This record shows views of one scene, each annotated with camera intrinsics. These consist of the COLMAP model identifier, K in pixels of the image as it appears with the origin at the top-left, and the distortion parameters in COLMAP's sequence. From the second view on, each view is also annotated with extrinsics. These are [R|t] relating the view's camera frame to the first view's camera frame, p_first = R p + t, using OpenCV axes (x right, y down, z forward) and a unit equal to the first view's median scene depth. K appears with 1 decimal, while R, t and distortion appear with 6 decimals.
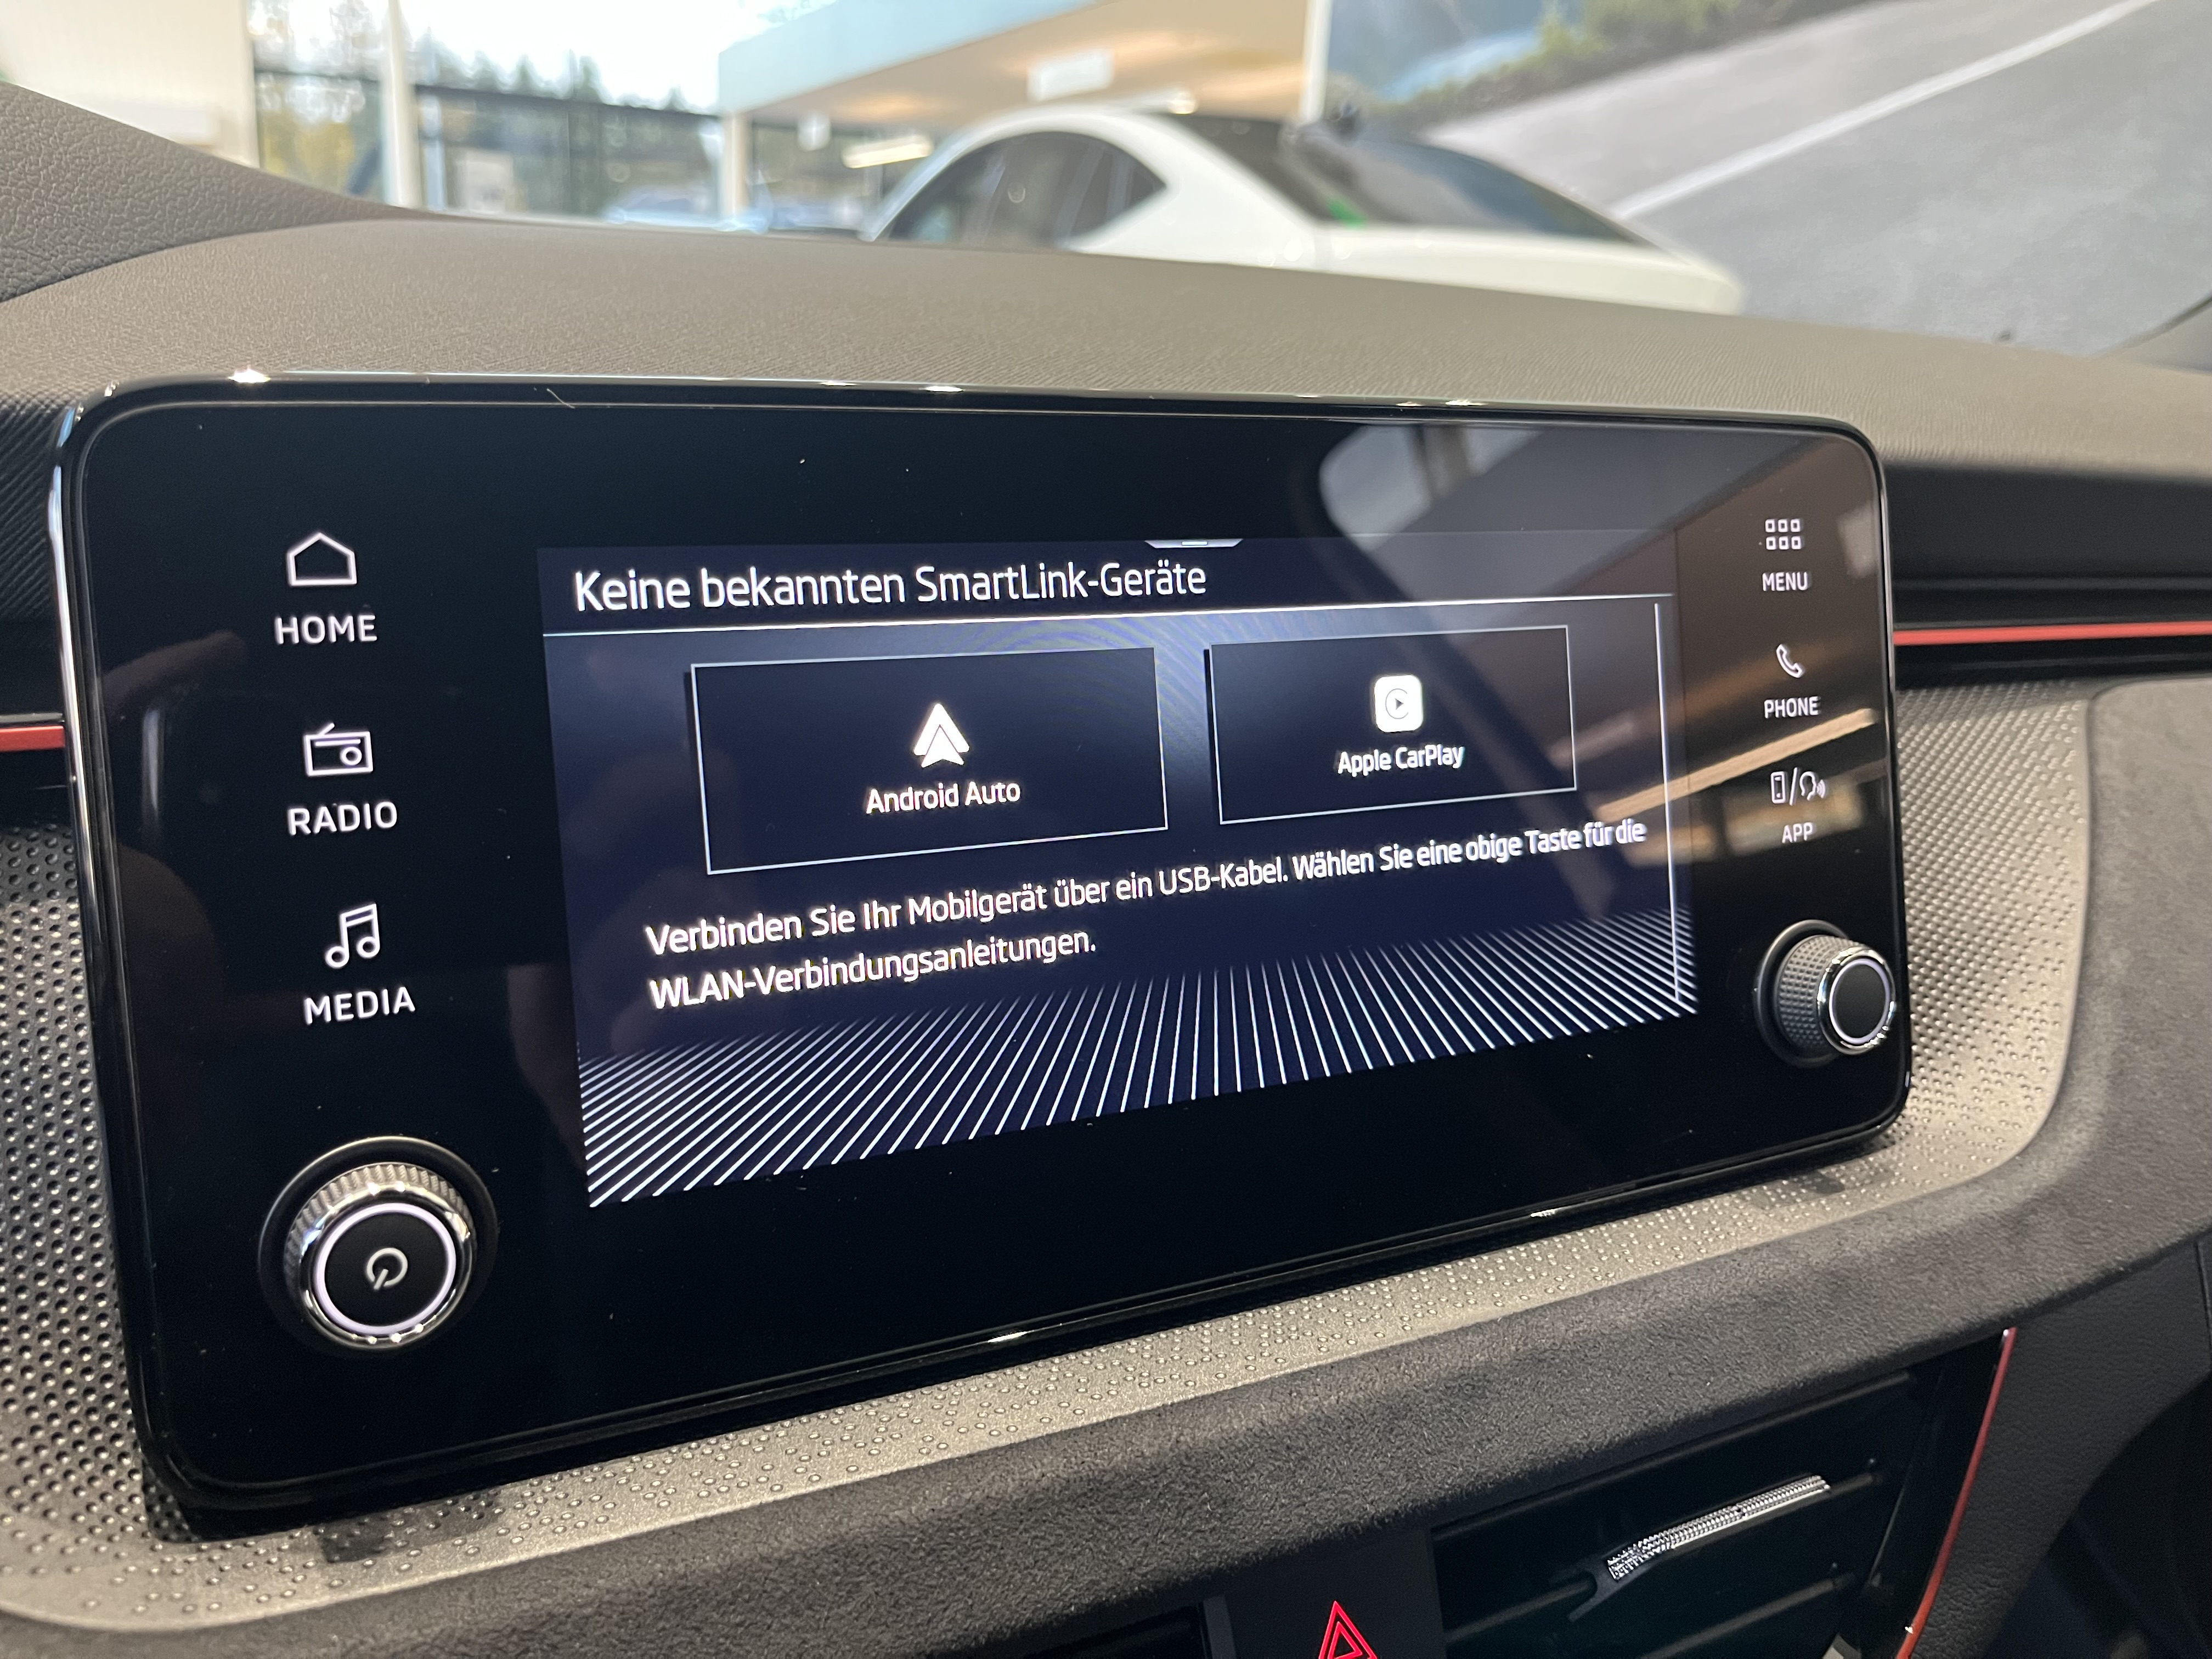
lens RADIAL K [[1704.5, 0, 1096.3], [0, 1704.5, 825.3], [0, 0, 1]] dist [0.023020, -0.028297]
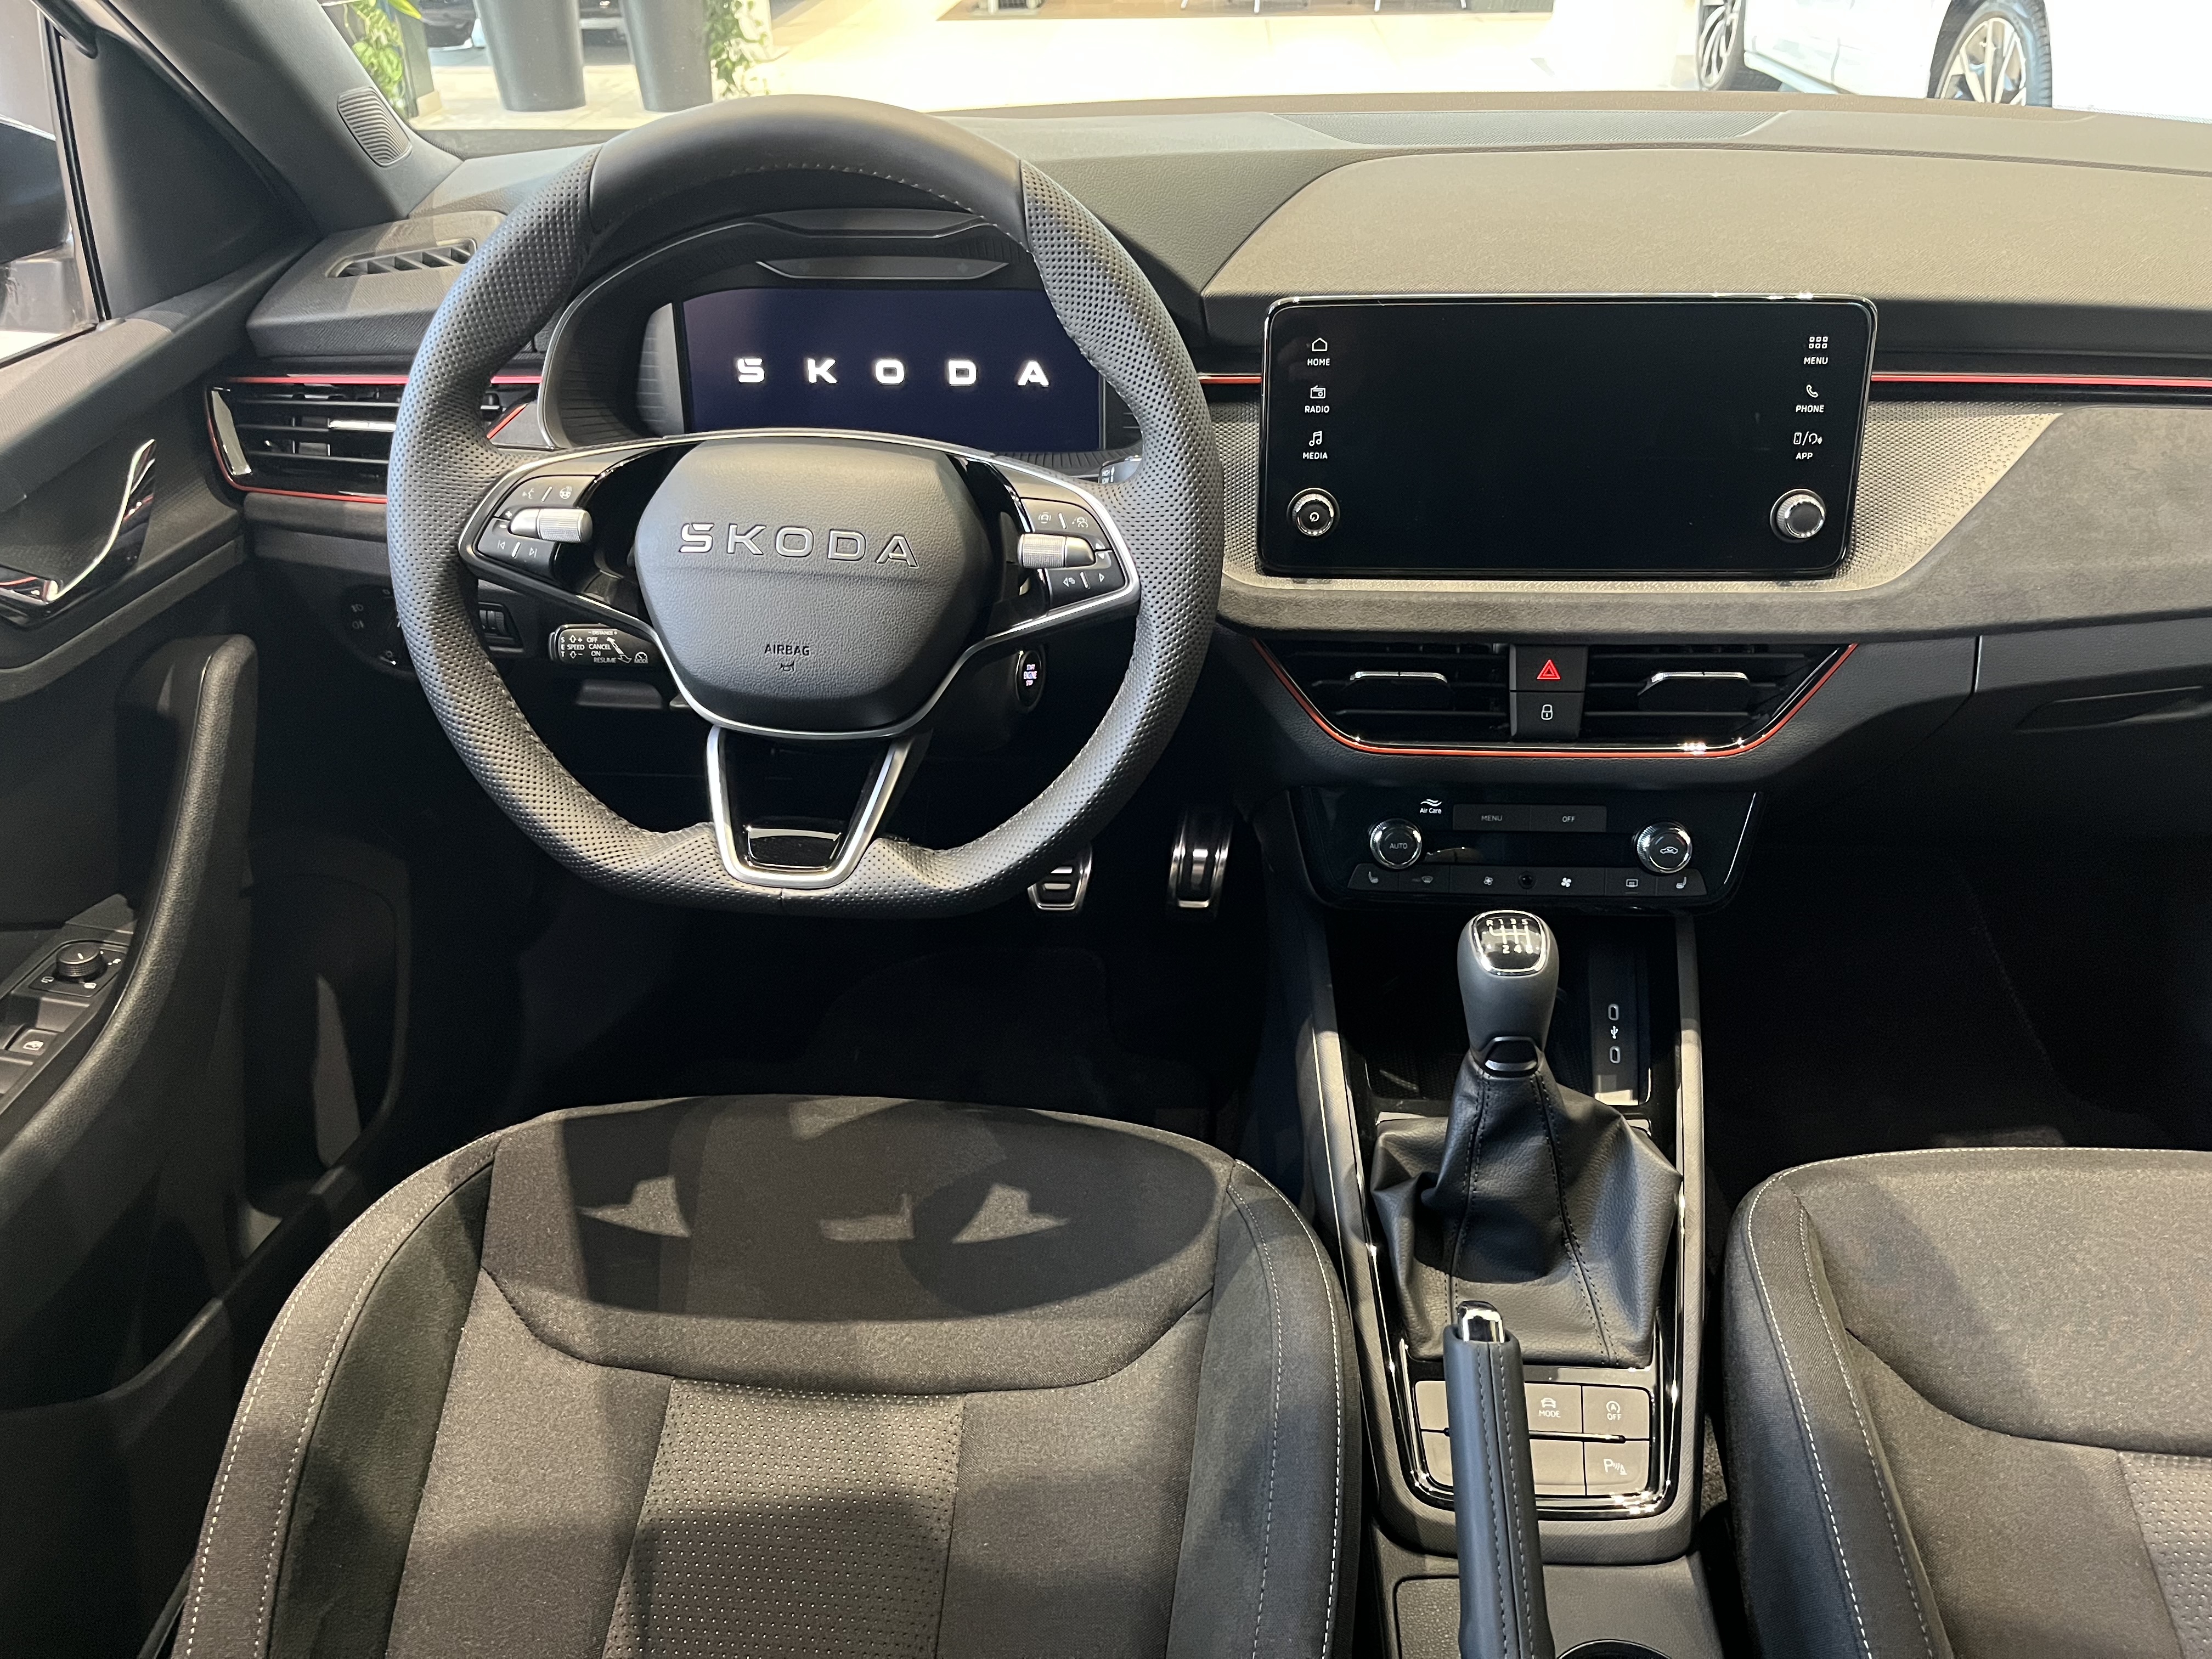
lens RADIAL K [[1704.5, 0, 1092.0], [0, 1704.5, 820.9], [0, 0, 1]] dist [0.023020, -0.028297]
pose [[0.866882, 0.202194, -0.455669, 0.879219], [-0.083041, 0.959851, 0.267936, -0.081980], [0.491549, -0.194429, 0.848868, -2.227879]]
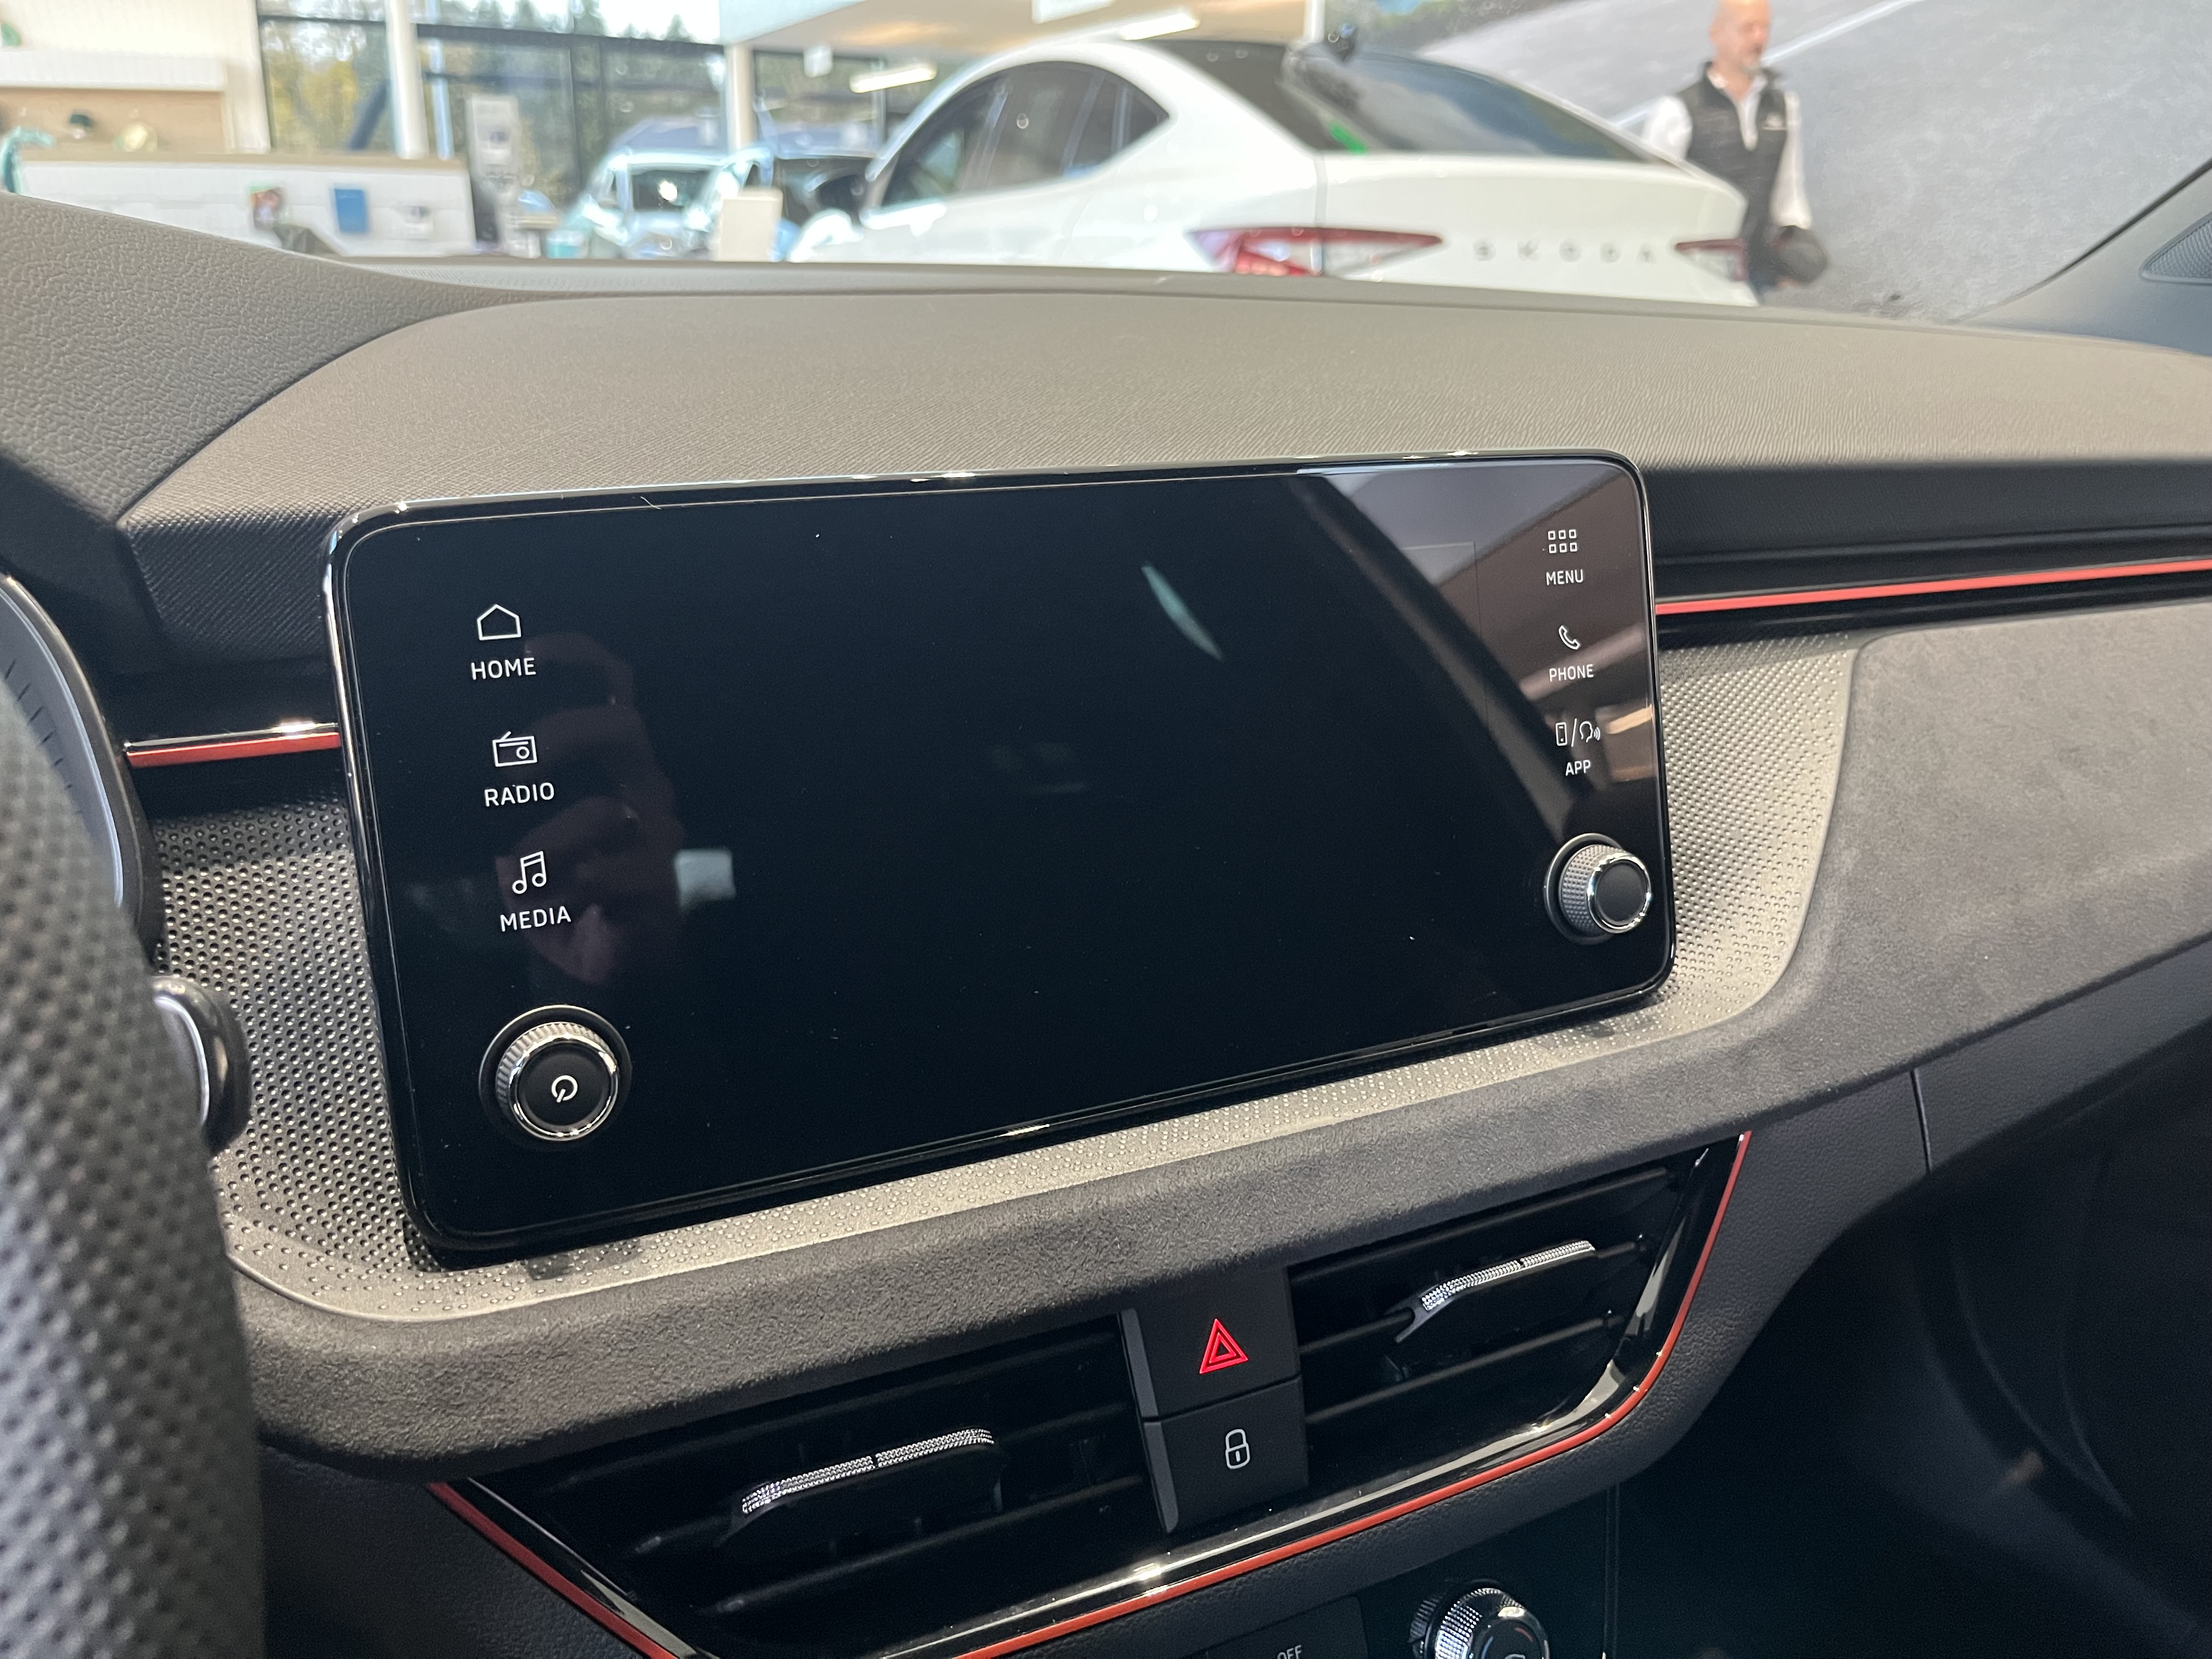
lens RADIAL K [[1704.5, 0, 1098.1], [0, 1704.5, 829.4], [0, 0, 1]] dist [0.023020, -0.028297]
pose [[0.999520, -0.026297, -0.016365, 0.066941], [0.027039, 0.998534, 0.046900, -0.022374], [0.015108, -0.047320, 0.998766, -0.363927]]
